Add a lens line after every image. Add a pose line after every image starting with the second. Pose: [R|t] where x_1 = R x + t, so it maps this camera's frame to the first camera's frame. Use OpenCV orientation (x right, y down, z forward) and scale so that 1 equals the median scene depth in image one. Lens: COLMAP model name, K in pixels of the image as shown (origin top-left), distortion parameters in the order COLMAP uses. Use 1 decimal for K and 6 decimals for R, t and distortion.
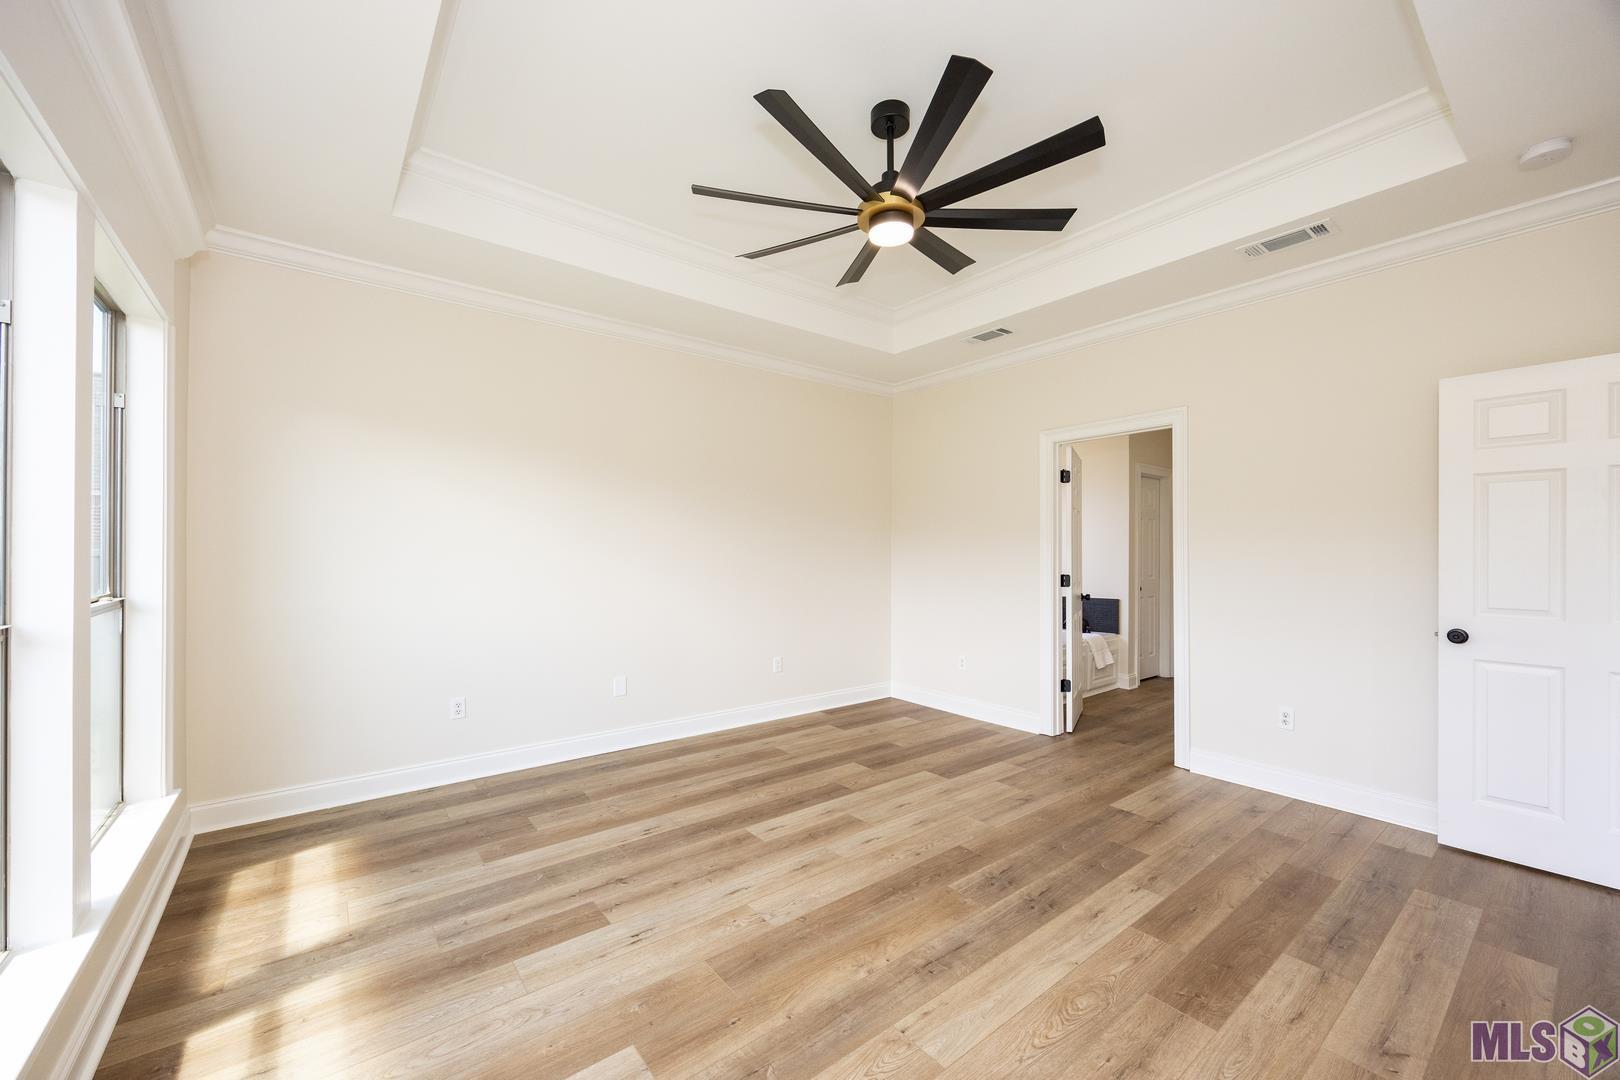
lens RADIAL K [[633.9, 0, 814.1], [0, 633.9, 546.9], [0, 0, 1]] dist [-0.000793, -0.000022]
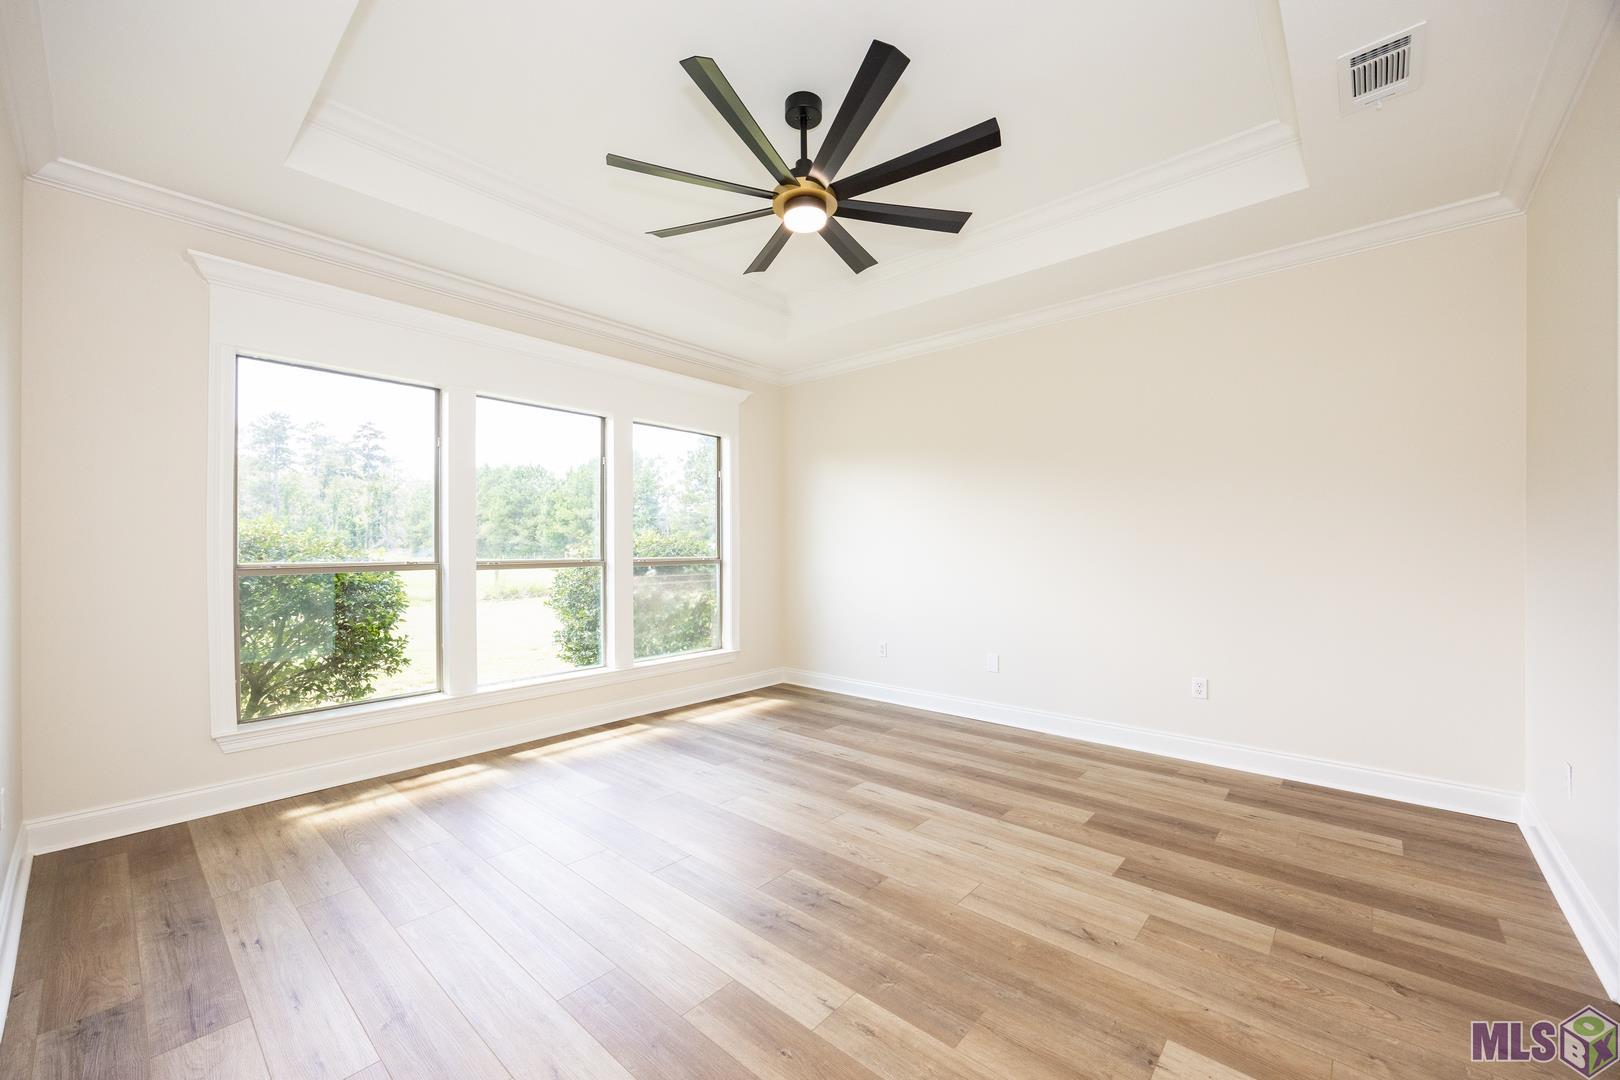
lens RADIAL K [[633.9, 0, 812.8], [0, 633.9, 547.1], [0, 0, 1]] dist [-0.000793, -0.000022]
pose [[0.172261, -0.006725, -0.985028, 0.672222], [0.011691, 0.999920, -0.004783, 0.021048], [0.984982, -0.010692, 0.172326, 0.486593]]
